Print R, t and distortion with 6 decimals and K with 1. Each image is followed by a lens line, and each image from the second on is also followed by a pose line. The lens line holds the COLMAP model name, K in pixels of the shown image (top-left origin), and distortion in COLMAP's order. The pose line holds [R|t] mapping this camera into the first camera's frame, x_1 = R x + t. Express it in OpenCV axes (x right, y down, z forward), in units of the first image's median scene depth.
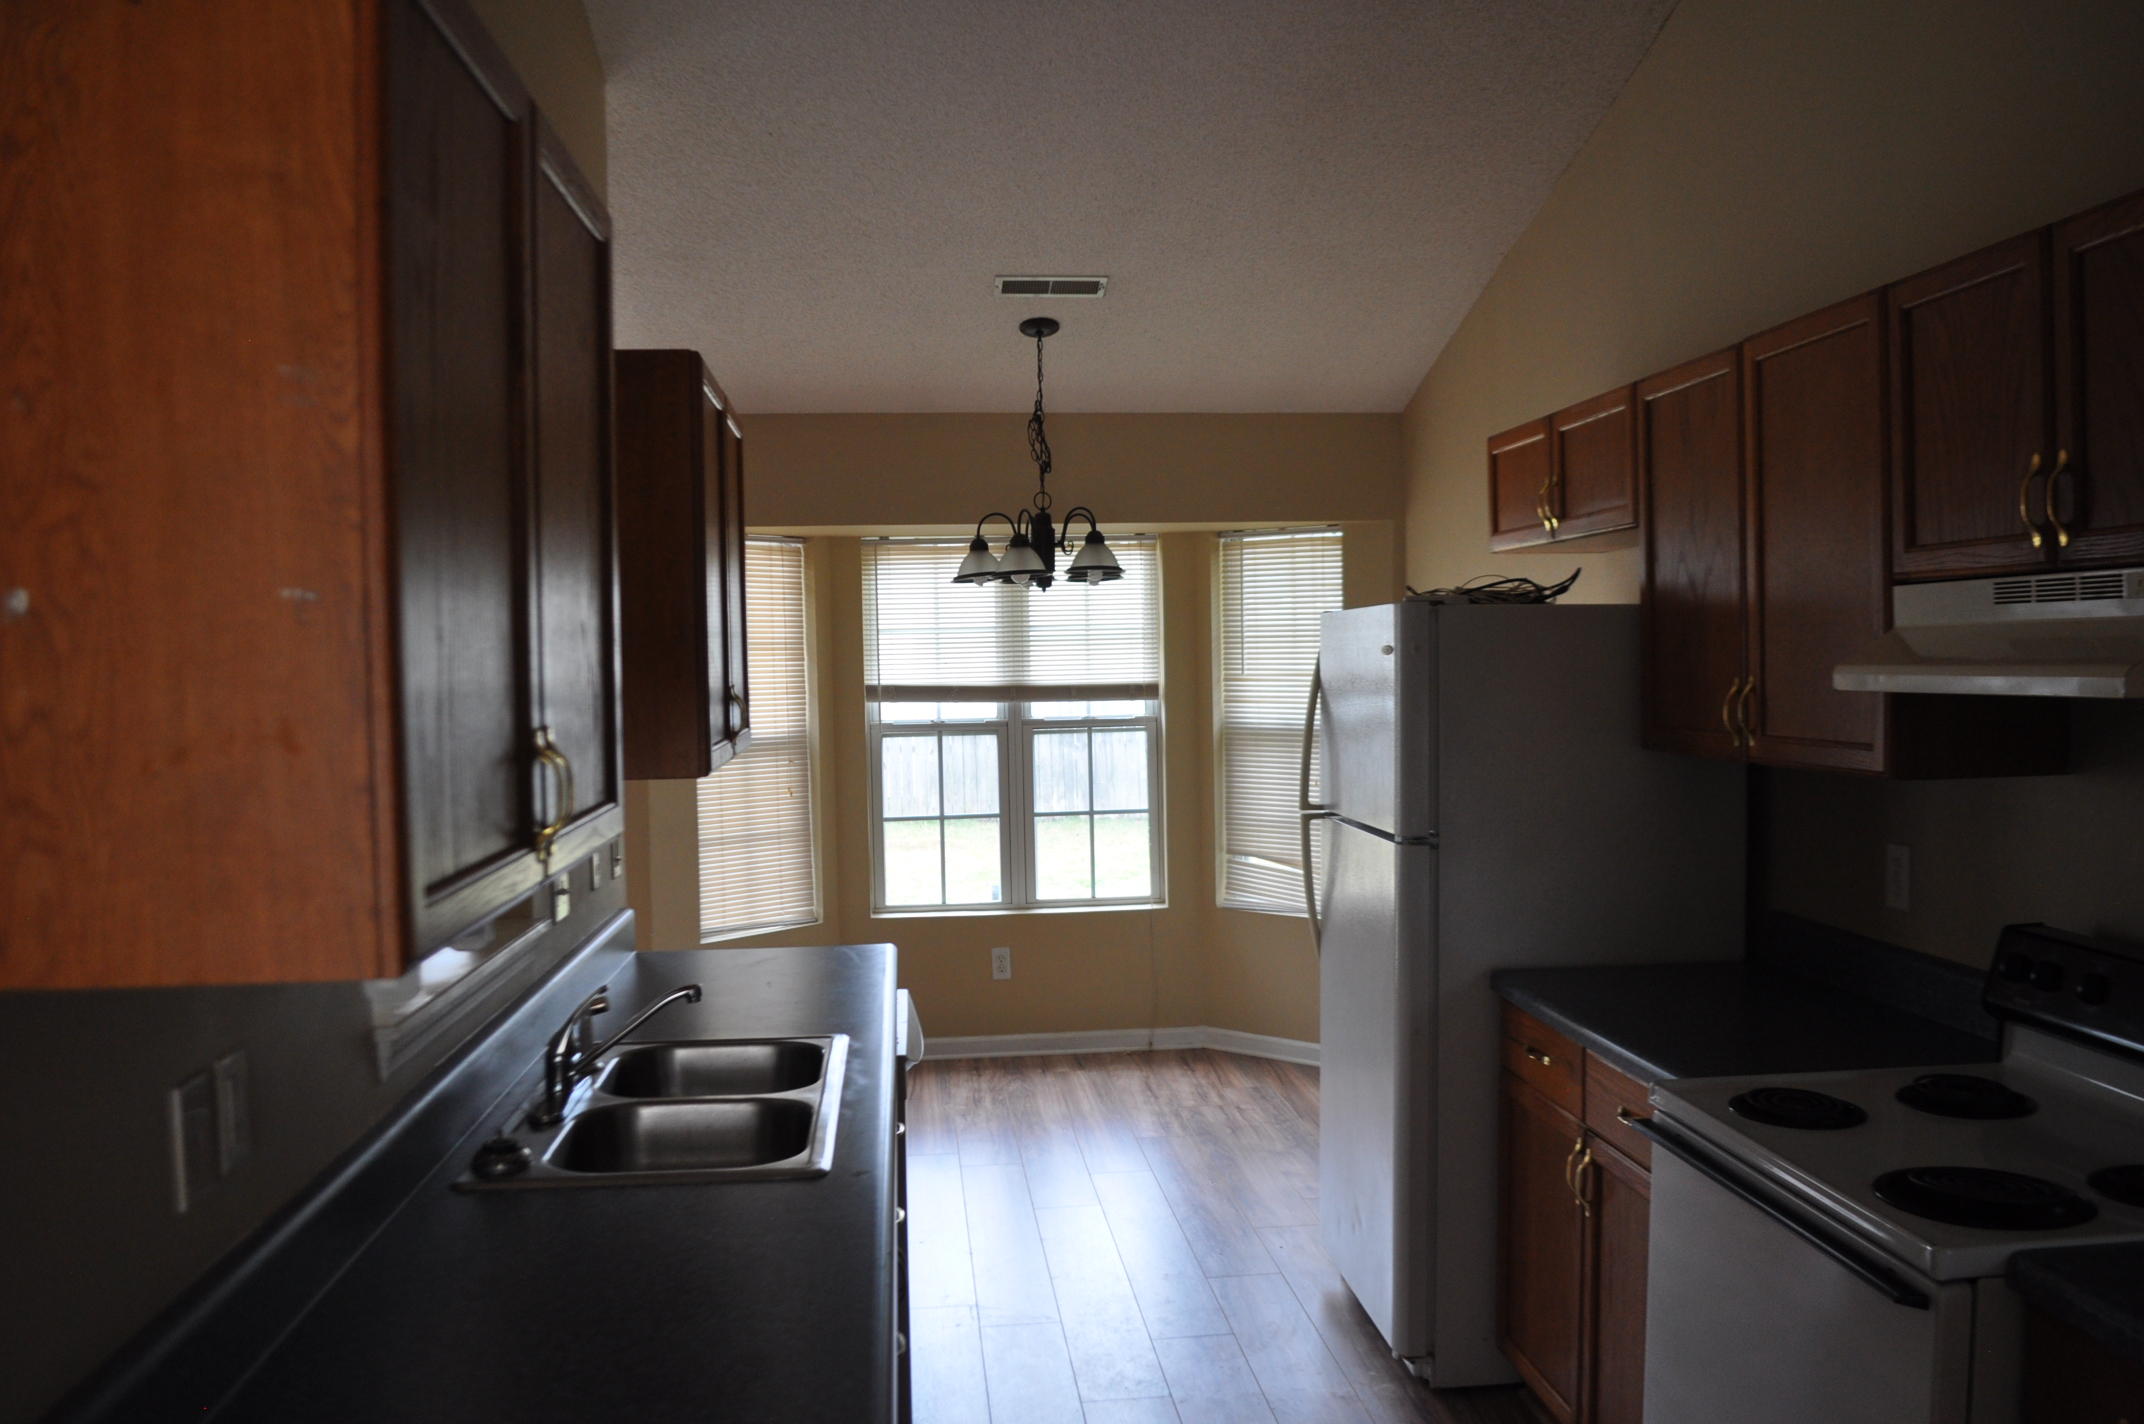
lens RADIAL K [[1724.4, 0, 1062.4], [0, 1724.4, 711.6], [0, 0, 1]] dist [-0.075026, 0.005089]
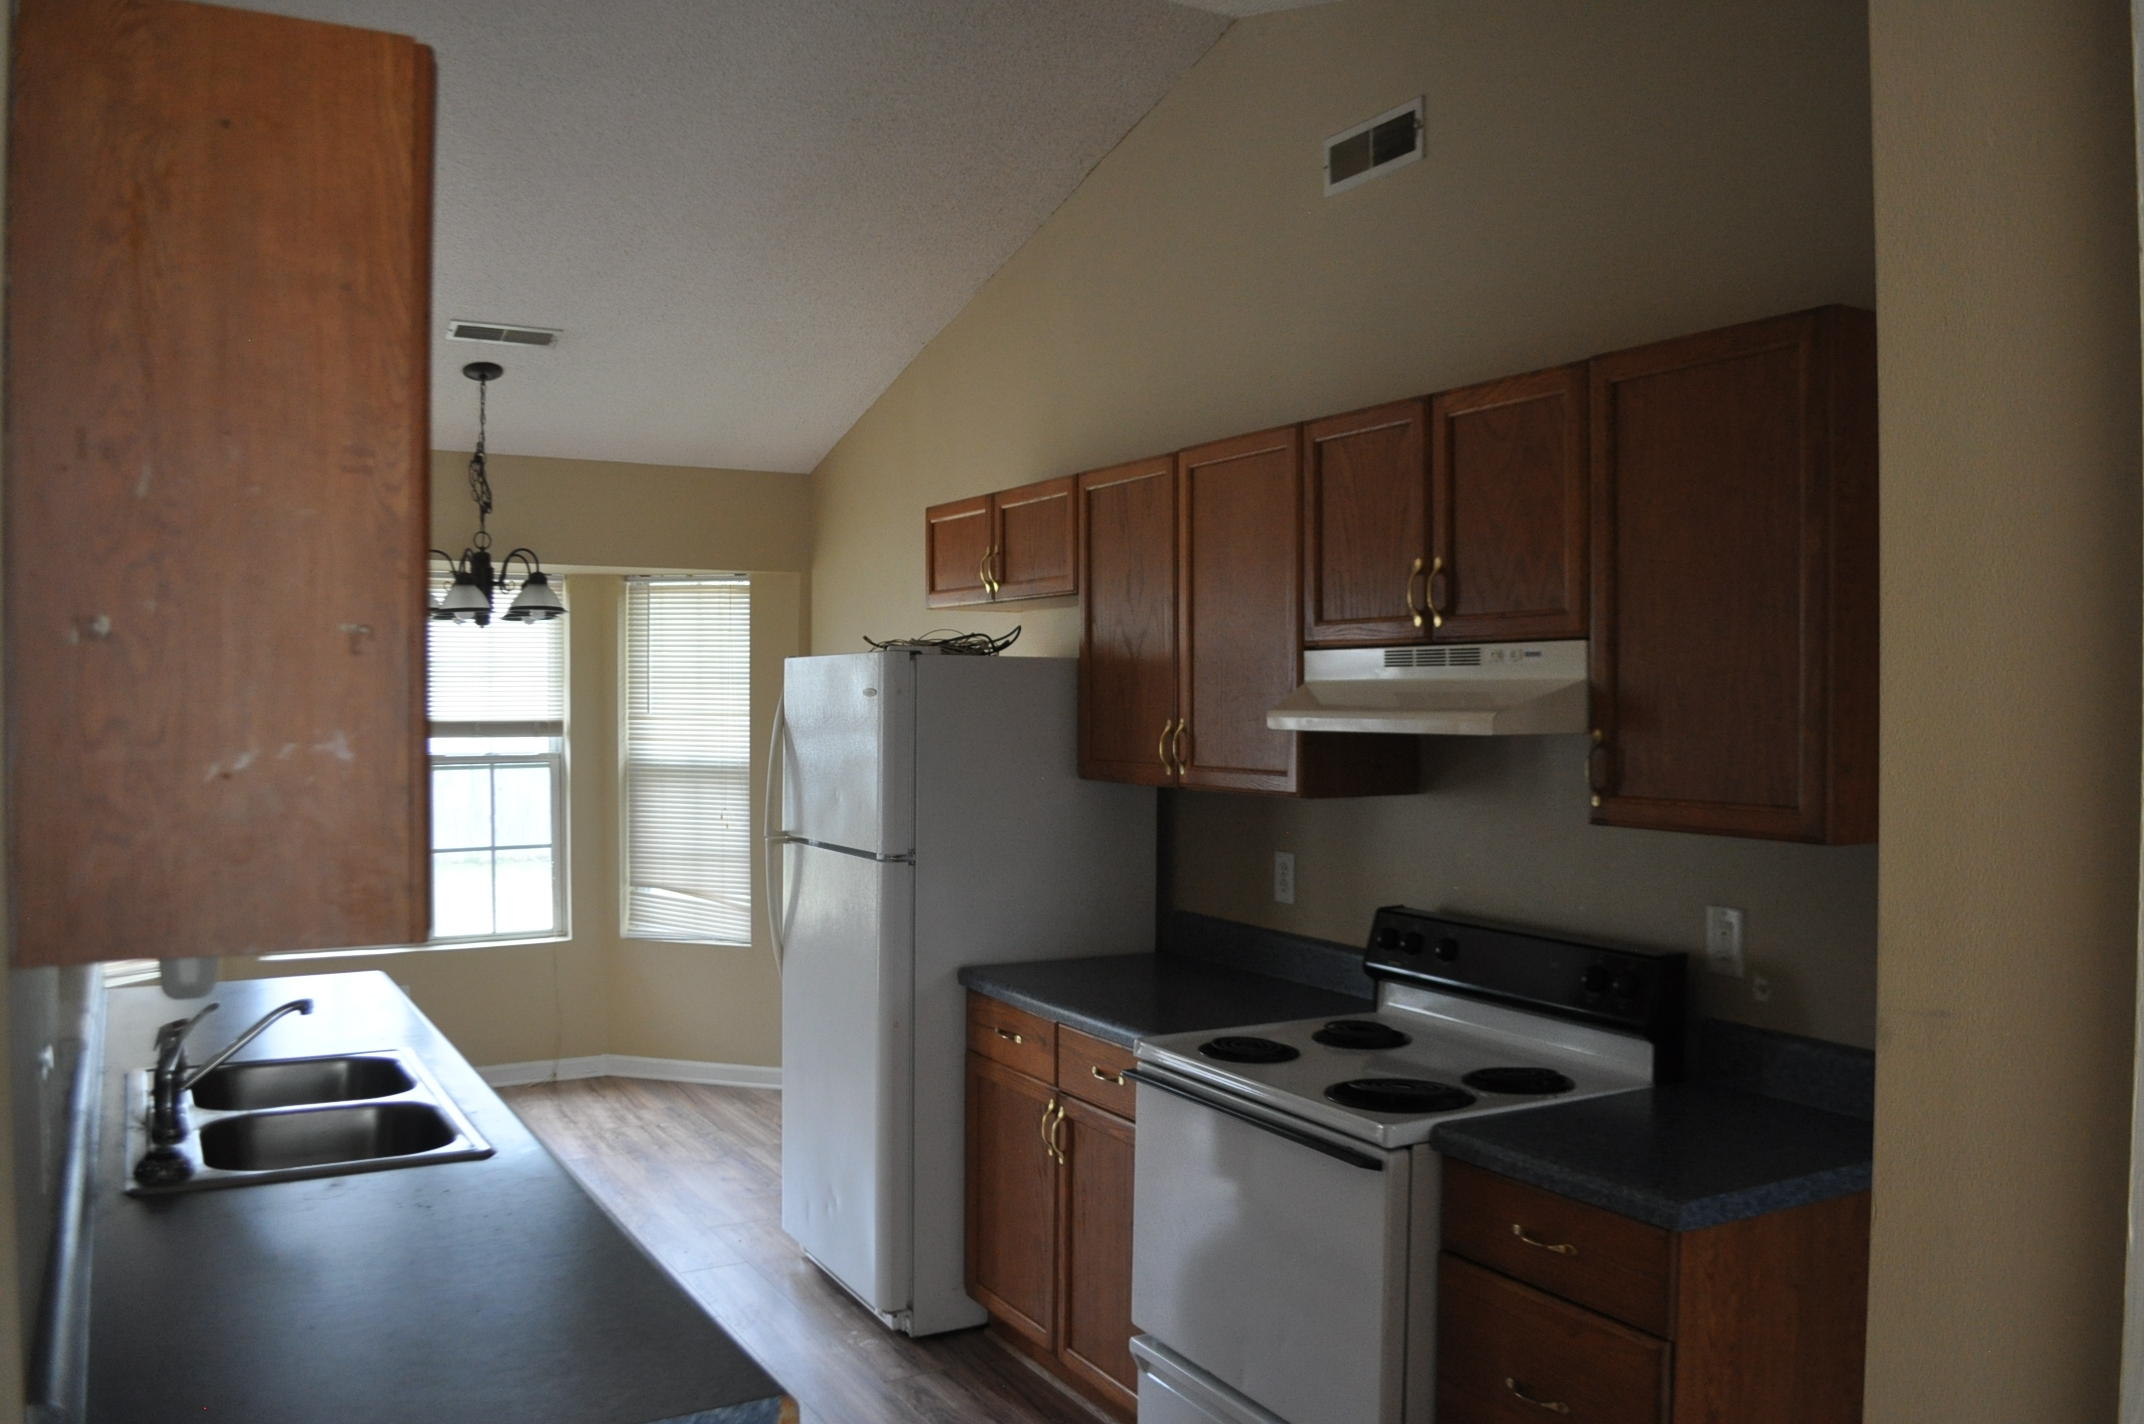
lens RADIAL K [[1724.4, 0, 1090.0], [0, 1724.4, 709.3], [0, 0, 1]] dist [-0.075026, 0.005089]
pose [[0.910633, 0.014282, 0.412970, -0.152753], [-0.003580, 0.999638, -0.026678, 0.005505], [-0.413201, 0.022815, 0.910354, -0.105461]]
